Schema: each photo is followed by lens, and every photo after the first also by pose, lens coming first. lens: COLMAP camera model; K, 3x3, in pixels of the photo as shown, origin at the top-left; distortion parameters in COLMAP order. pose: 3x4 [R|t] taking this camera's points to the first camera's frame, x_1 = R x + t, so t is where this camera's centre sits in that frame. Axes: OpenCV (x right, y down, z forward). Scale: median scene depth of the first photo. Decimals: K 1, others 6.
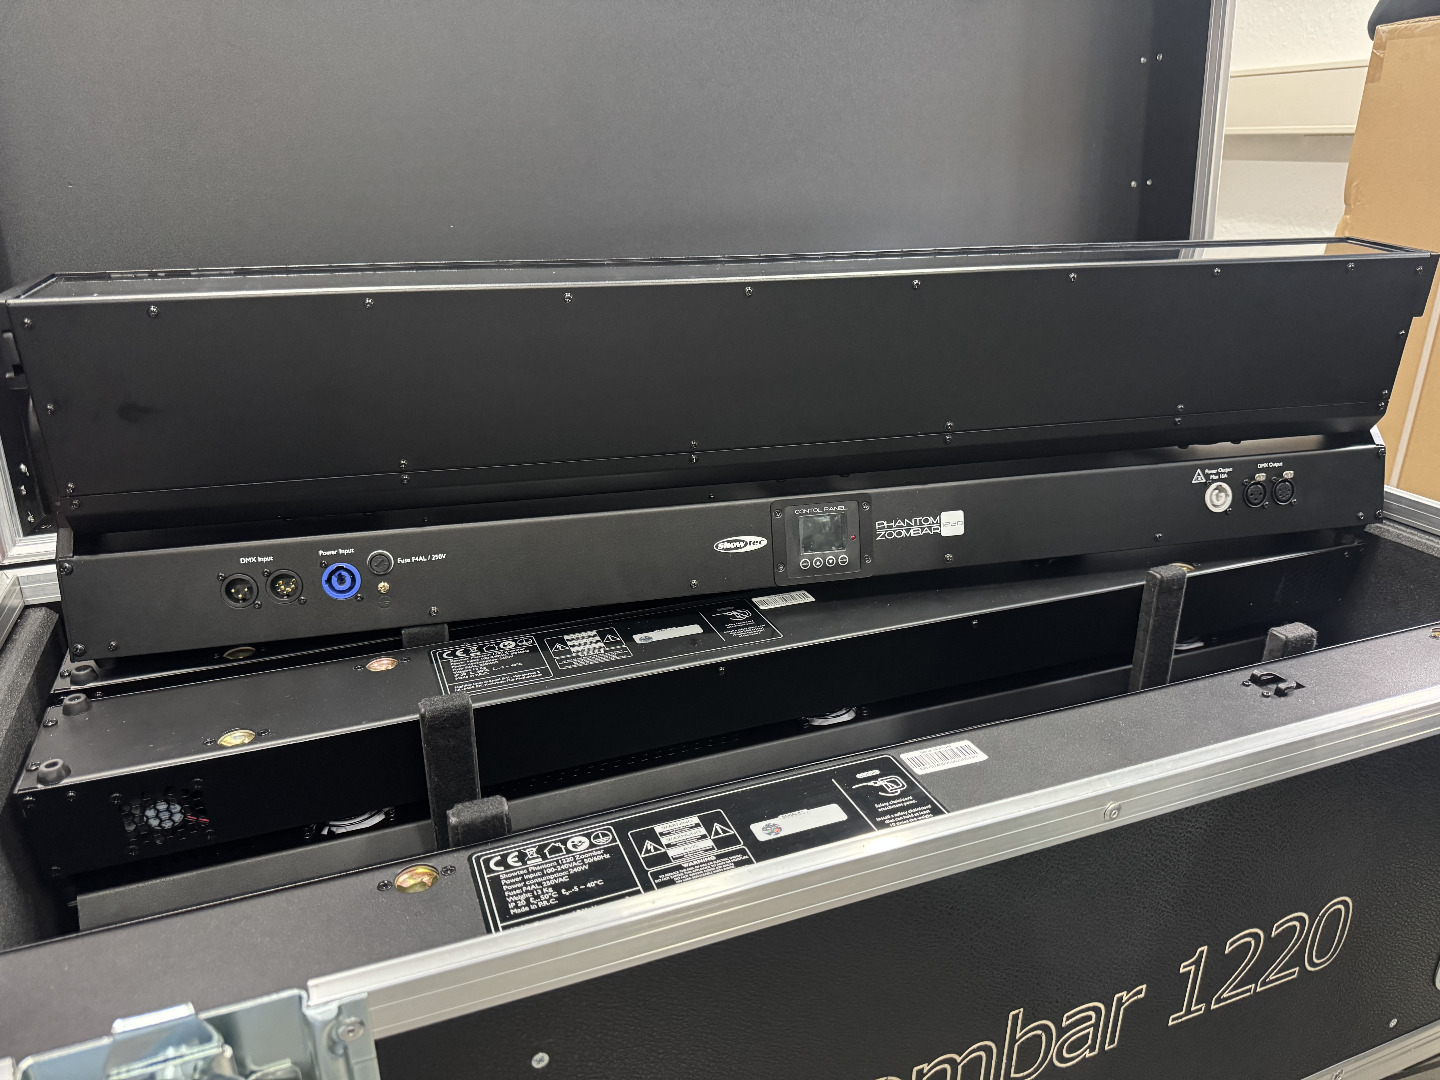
lens RADIAL K [[1050.6, 0, 720.0], [0, 1050.6, 540.0], [0, 0, 1]] dist [0.082853, -0.090323]
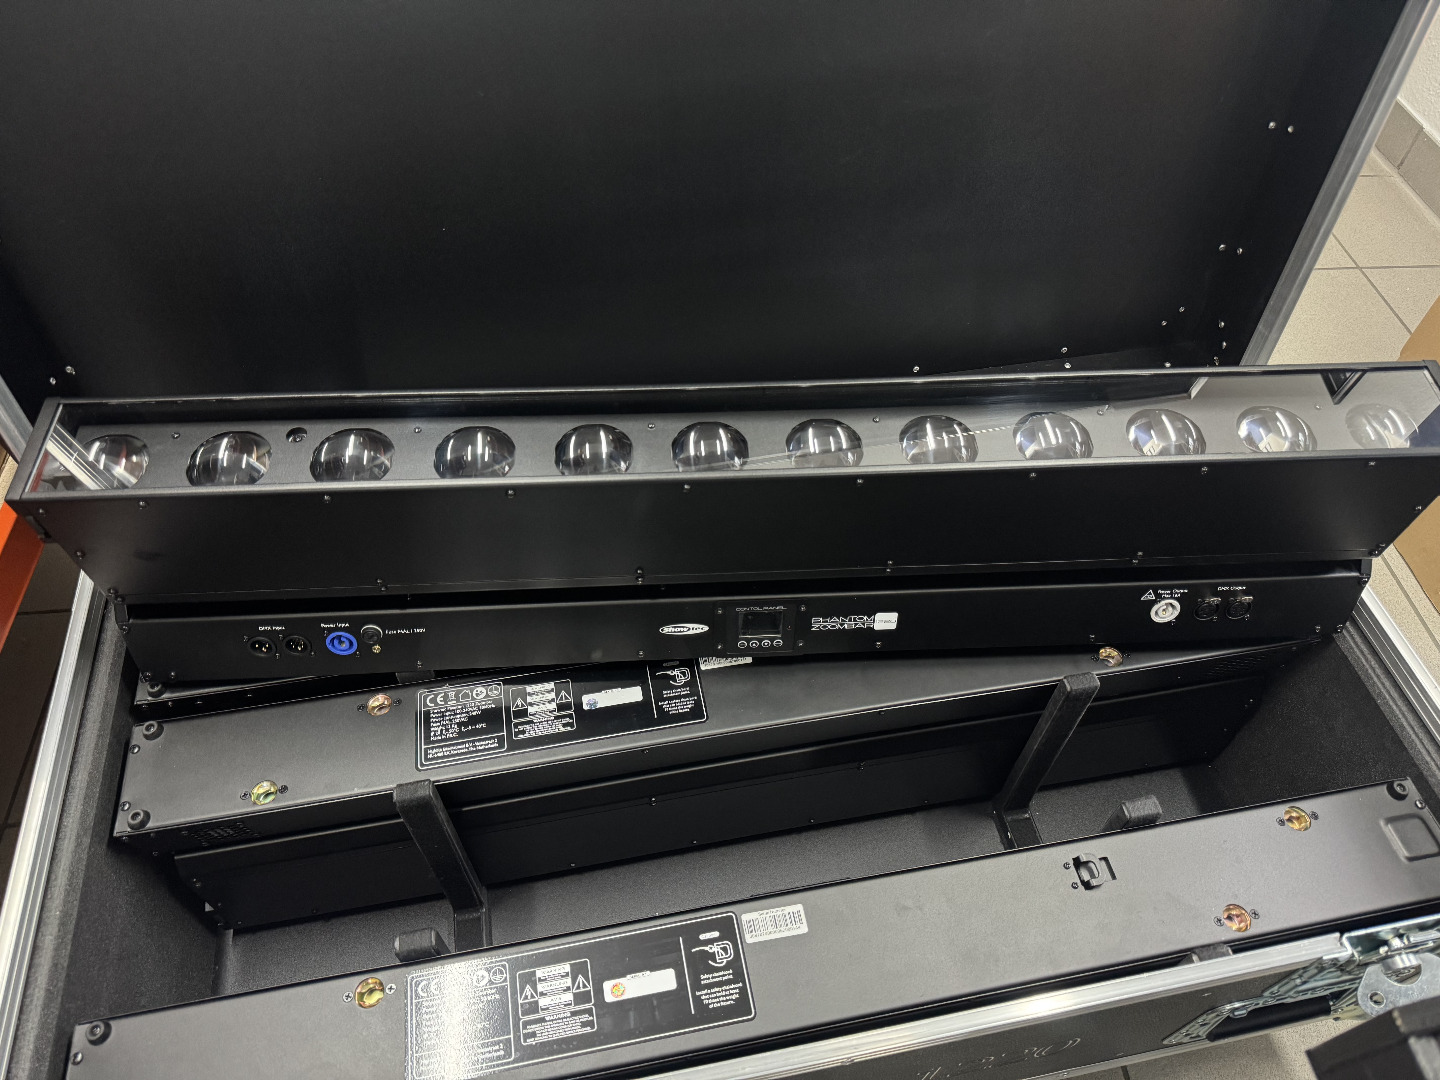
lens RADIAL K [[1050.6, 0, 720.0], [0, 1050.6, 540.0], [0, 0, 1]] dist [0.082853, -0.090323]
pose [[0.980869, 0.159698, -0.111321, 0.182692], [-0.077757, 0.845660, 0.528028, -0.734873], [0.178465, -0.509270, 0.841899, 0.117333]]
